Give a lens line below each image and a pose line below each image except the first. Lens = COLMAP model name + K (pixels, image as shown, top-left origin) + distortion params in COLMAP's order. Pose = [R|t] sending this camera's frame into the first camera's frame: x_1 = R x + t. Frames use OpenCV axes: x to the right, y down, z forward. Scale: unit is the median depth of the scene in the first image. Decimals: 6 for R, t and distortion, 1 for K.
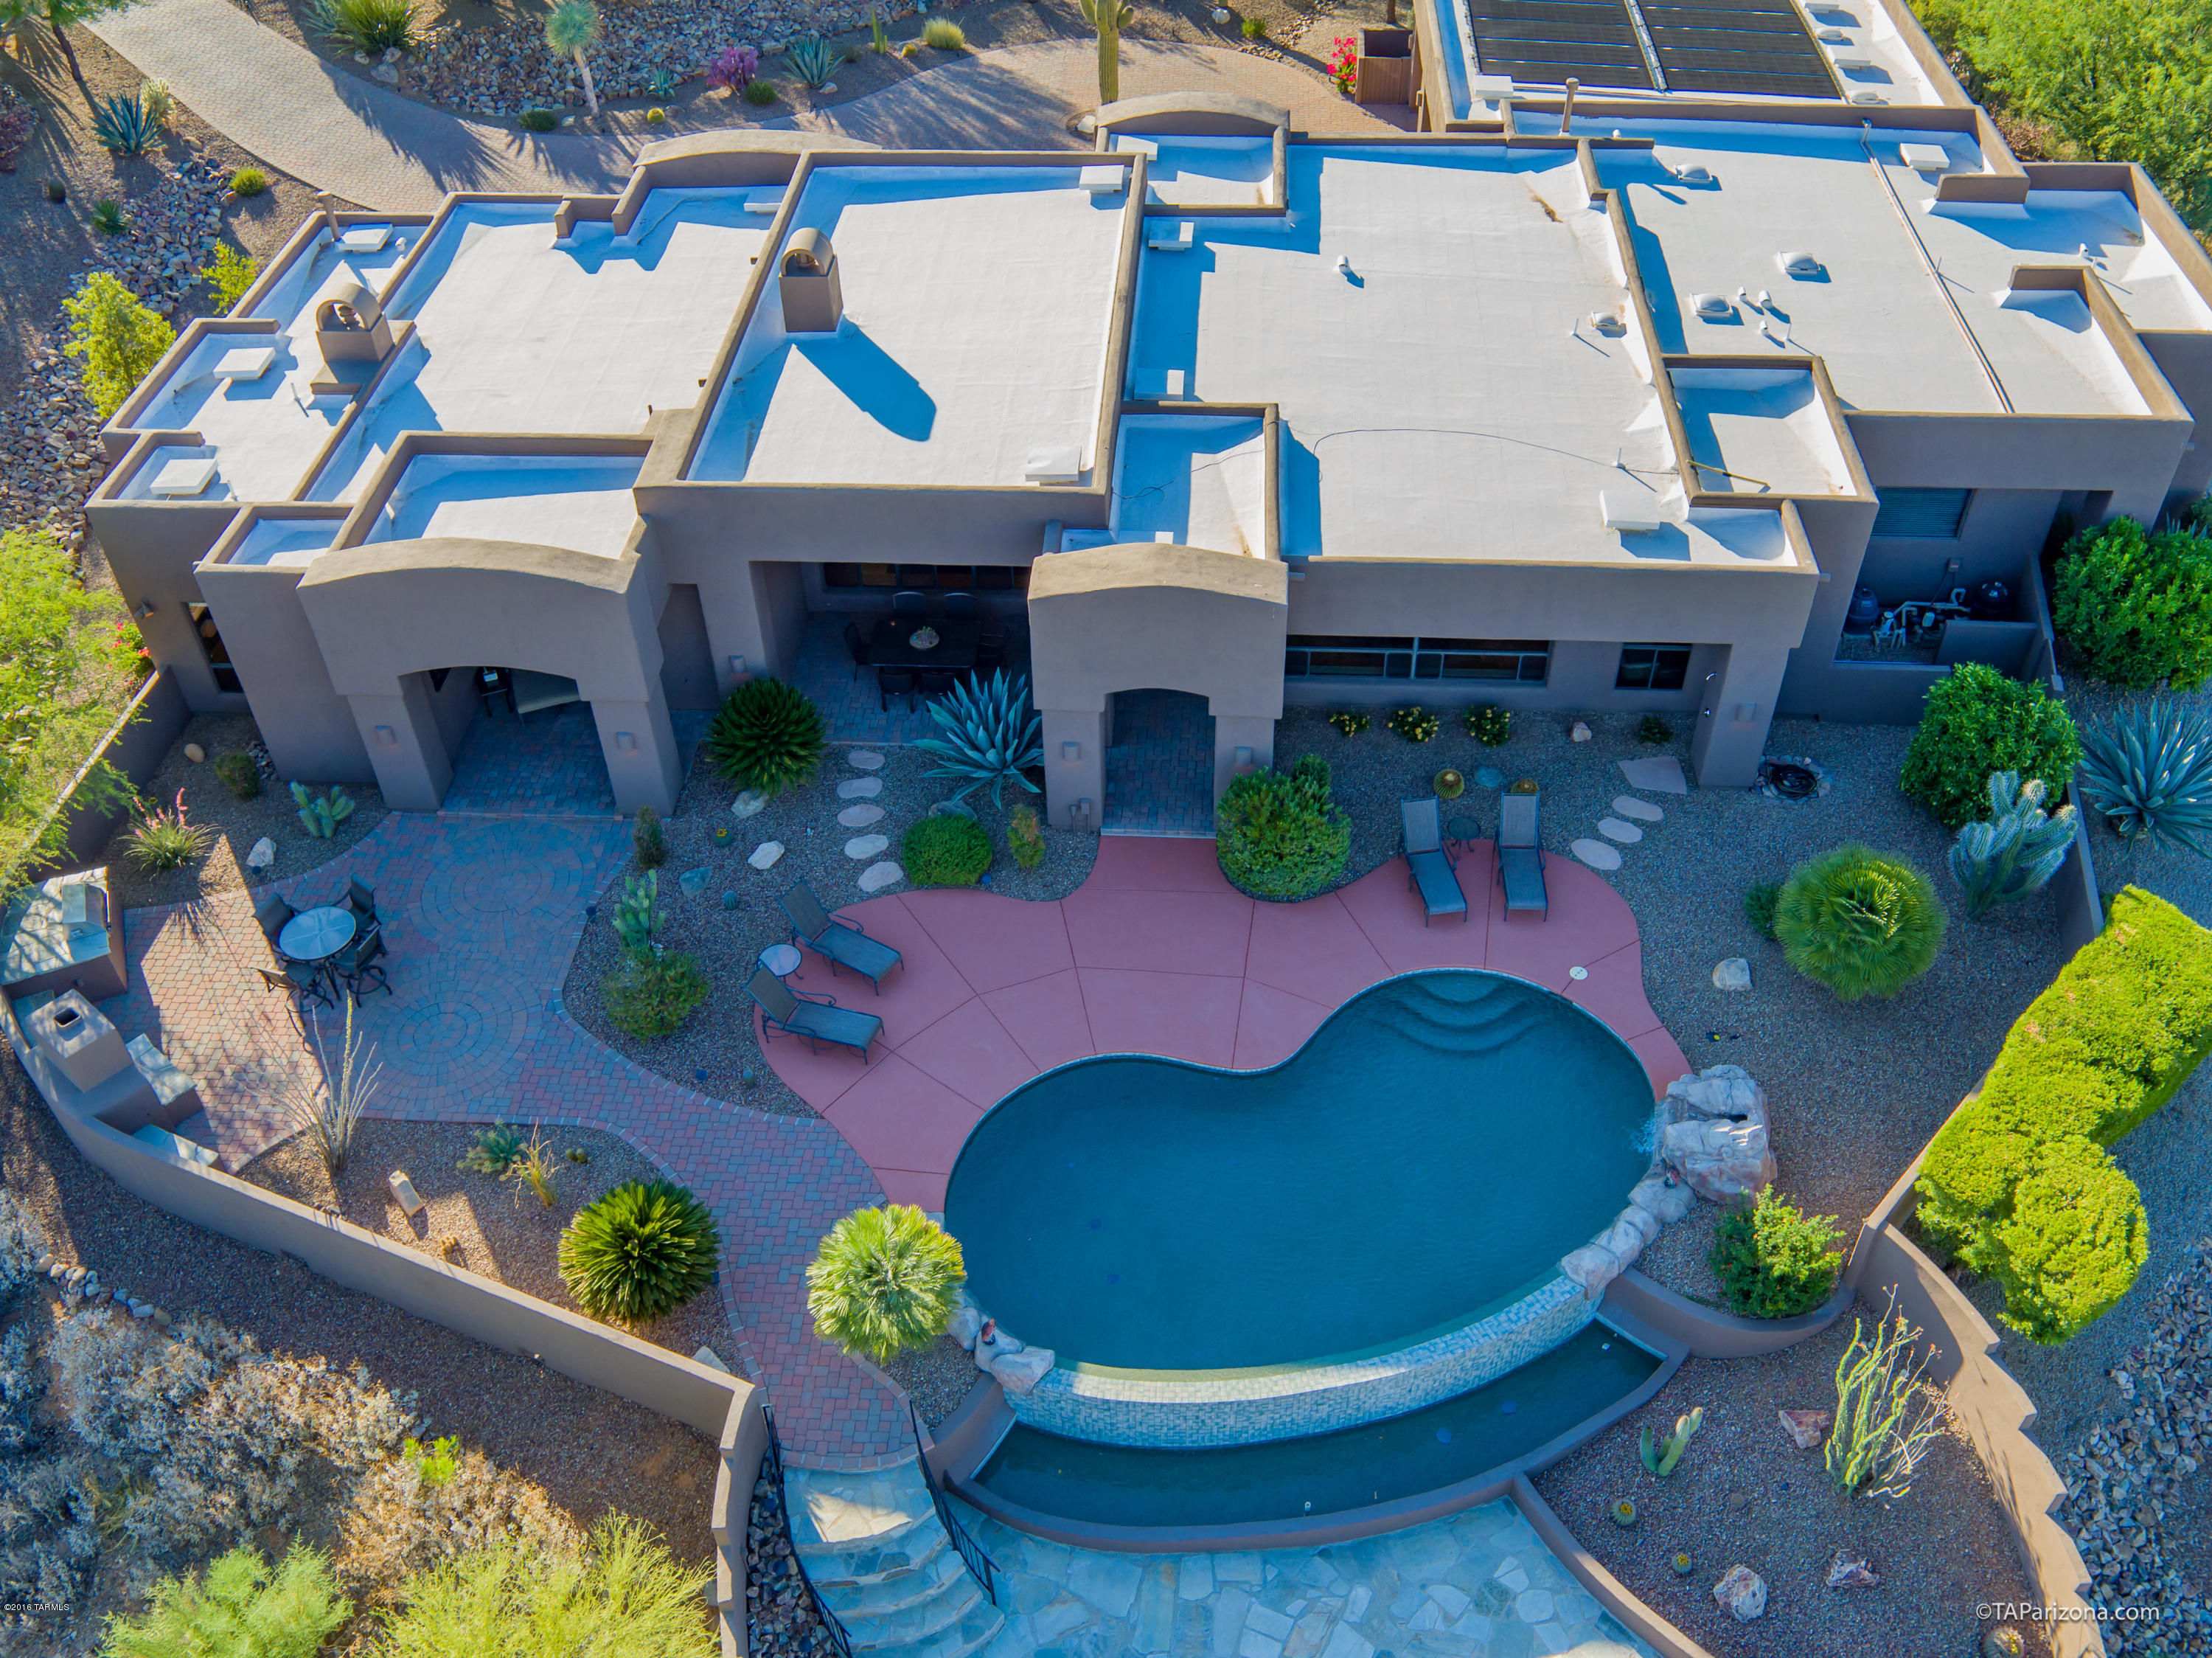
lens RADIAL K [[1913.2, 0, 1106.0], [0, 1913.2, 829.0], [0, 0, 1]] dist [0.020444, 0.005869]
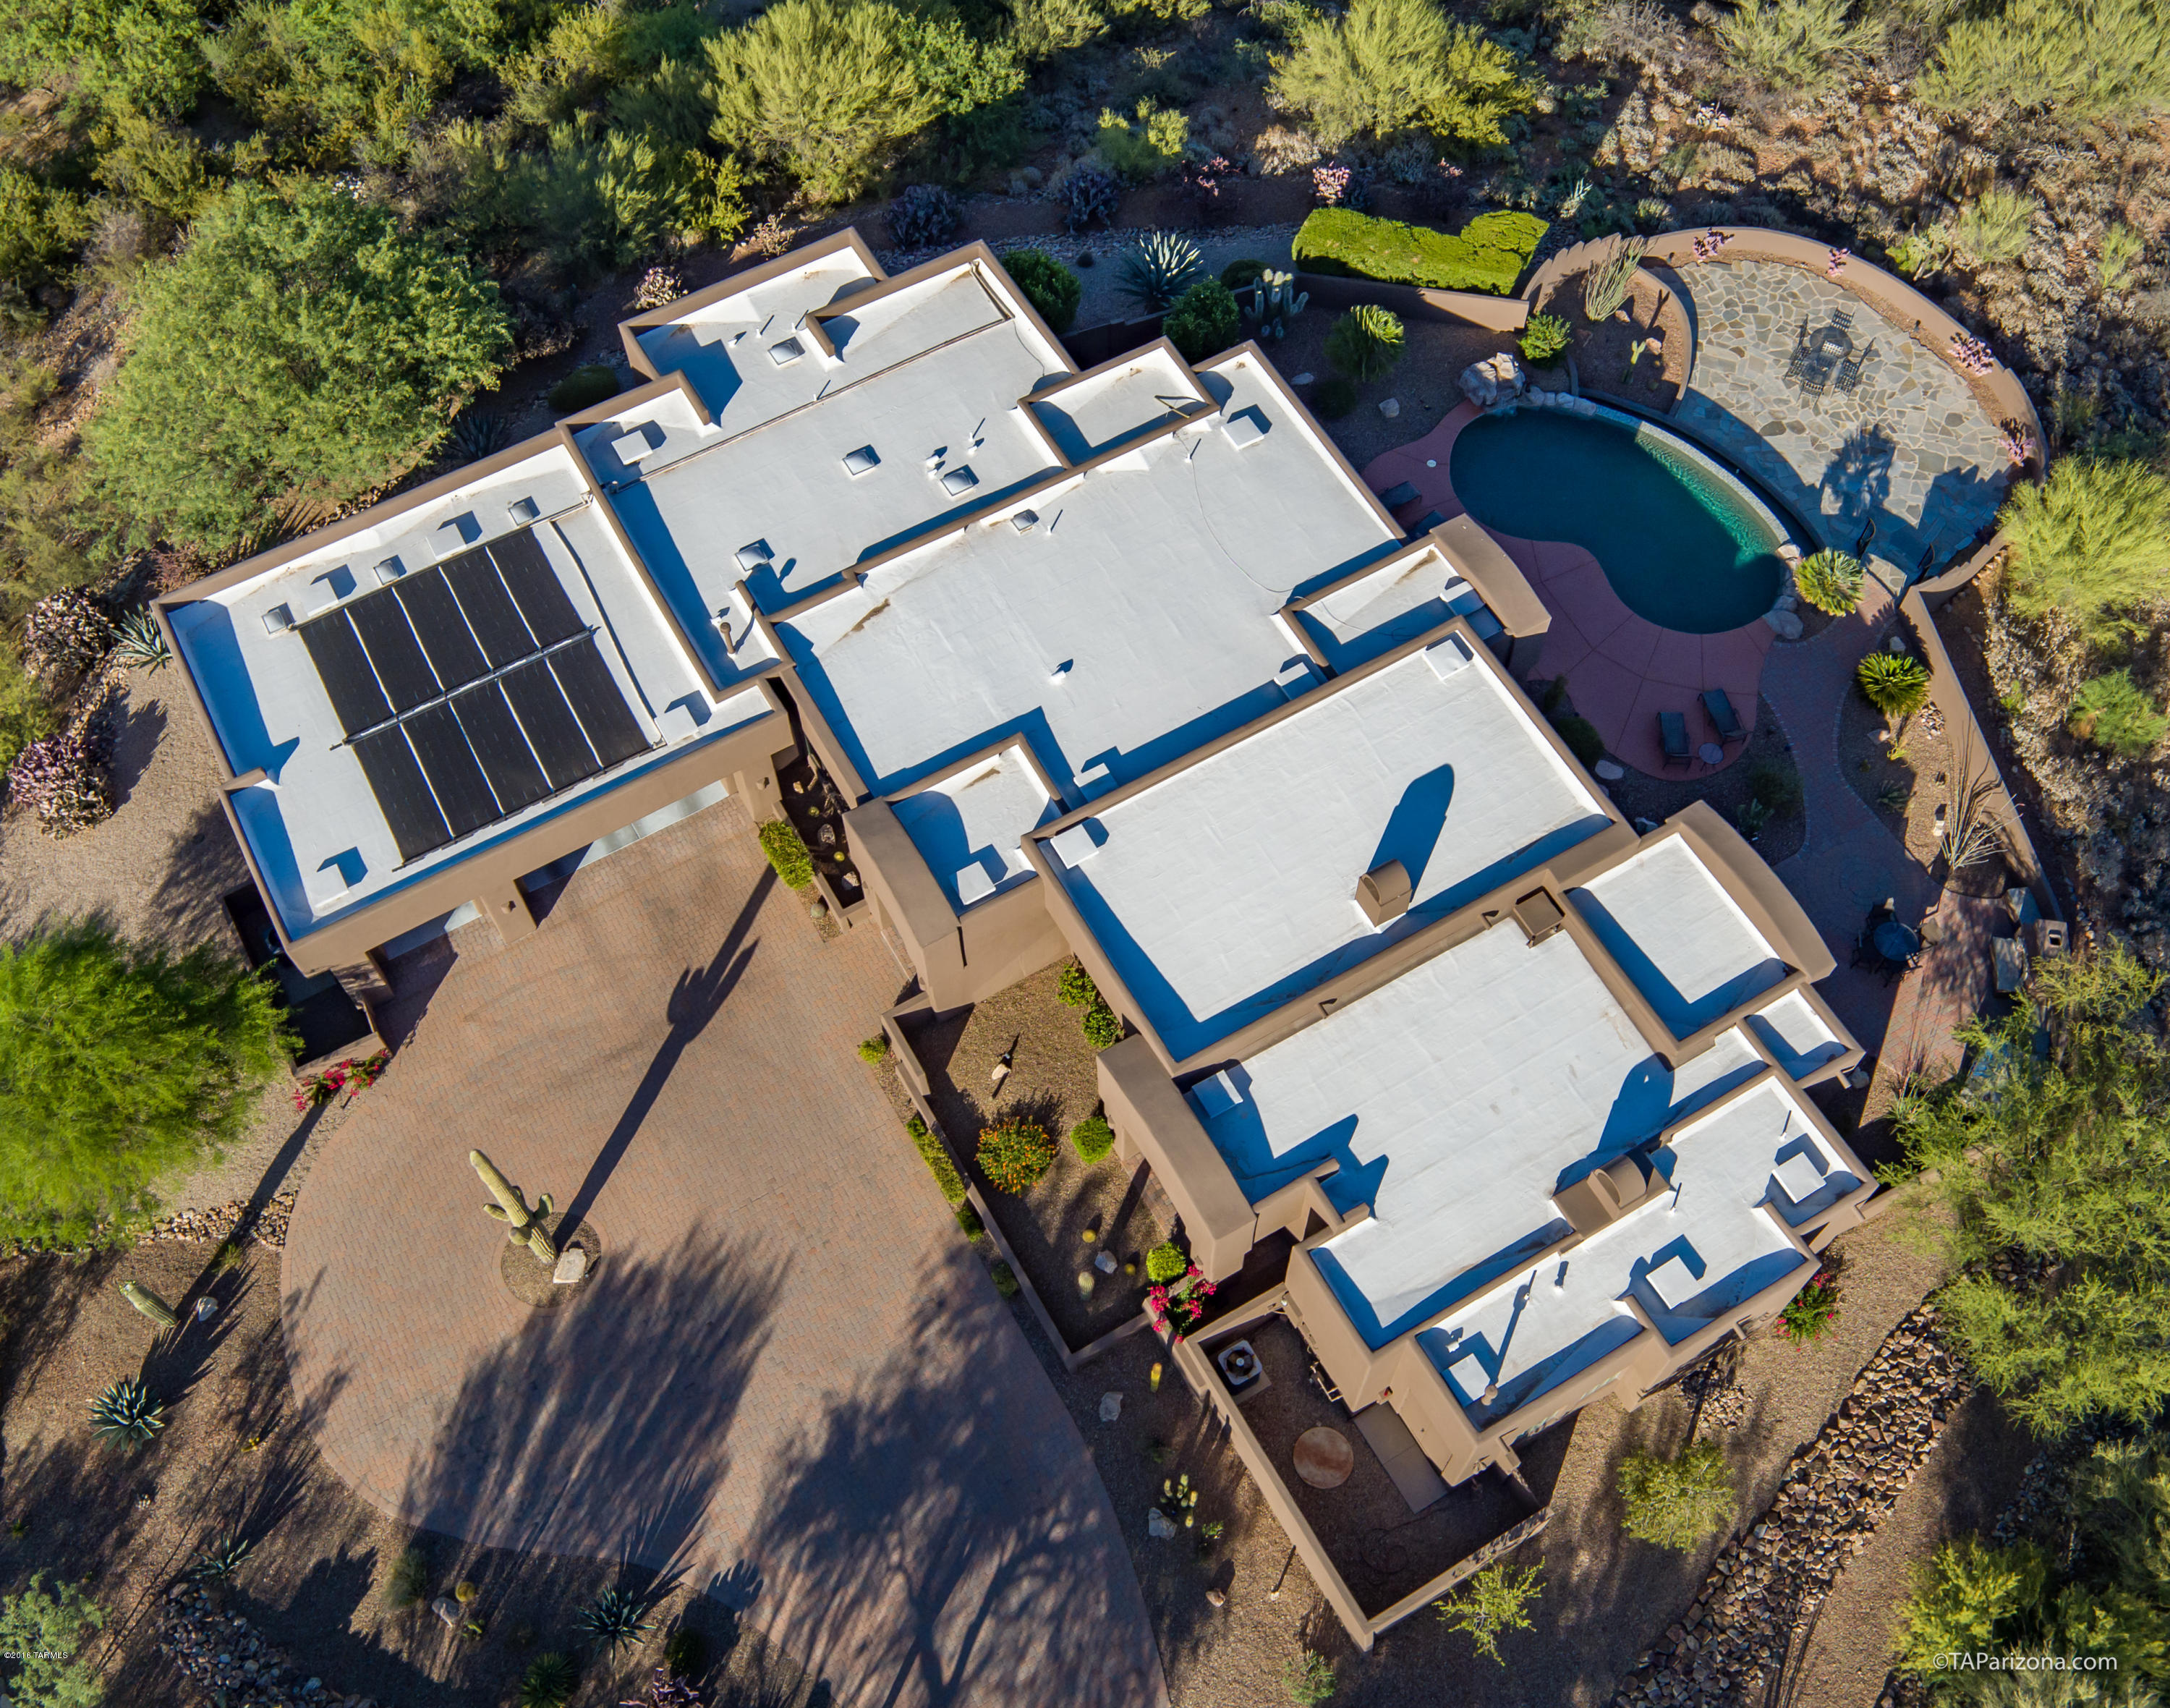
lens RADIAL K [[2064.2, 0, 1085.0], [0, 2064.2, 854.0], [0, 0, 1]] dist [0.015618, 0.009843]
pose [[-0.546508, -0.730229, 0.409993, -0.569021], [0.583771, 0.018837, 0.811700, -1.466225], [-0.600450, 0.682943, 0.415992, 0.497866]]
